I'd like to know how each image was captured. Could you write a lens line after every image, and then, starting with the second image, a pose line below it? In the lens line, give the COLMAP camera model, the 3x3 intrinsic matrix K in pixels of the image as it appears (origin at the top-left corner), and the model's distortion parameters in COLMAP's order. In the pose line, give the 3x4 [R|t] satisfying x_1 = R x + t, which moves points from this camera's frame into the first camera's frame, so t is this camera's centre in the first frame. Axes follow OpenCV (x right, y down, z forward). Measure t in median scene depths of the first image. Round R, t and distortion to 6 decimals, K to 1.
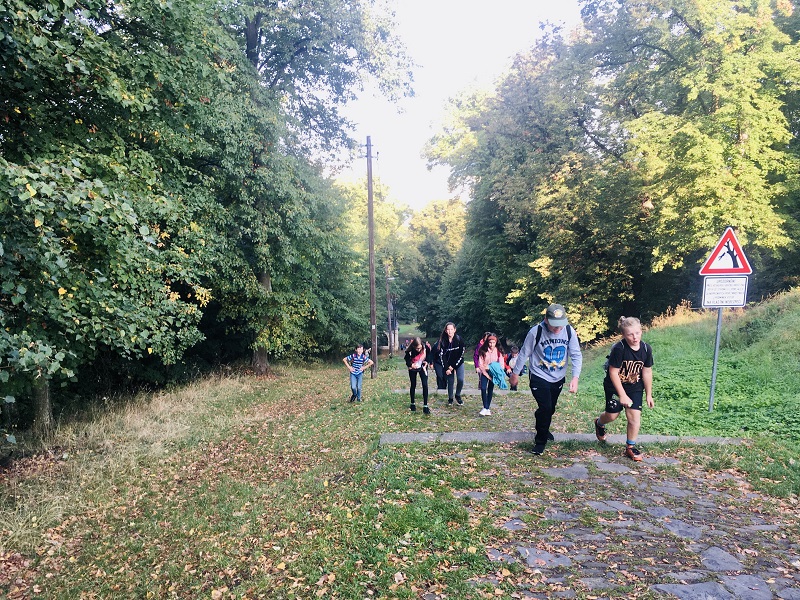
lens RADIAL K [[728.4, 0, 411.4], [0, 728.4, 289.0], [0, 0, 1]] dist [0.097332, -0.131981]
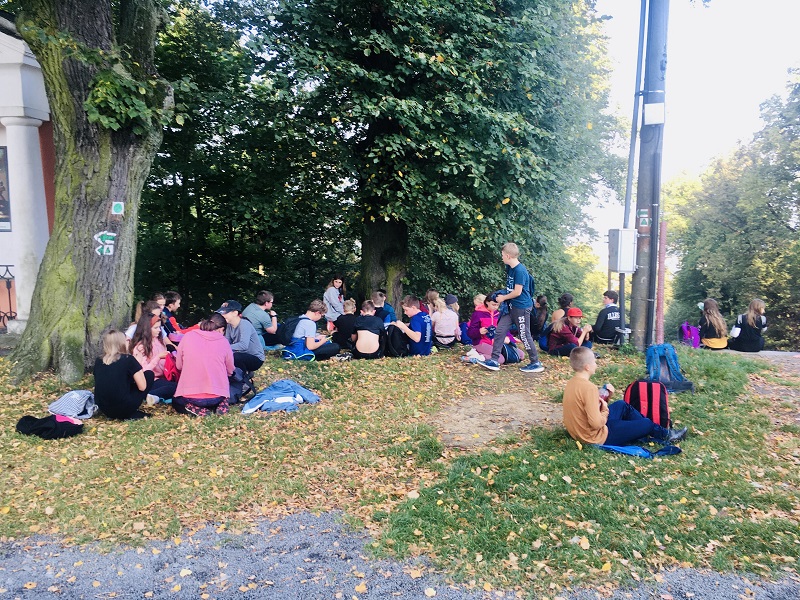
lens RADIAL K [[728.4, 0, 399.0], [0, 728.4, 298.9], [0, 0, 1]] dist [0.097332, -0.131981]
pose [[0.962055, 0.017799, -0.272273, -0.044557], [-0.039672, 0.996391, -0.075043, 0.051518], [0.269954, 0.082997, 0.959289, -0.425594]]
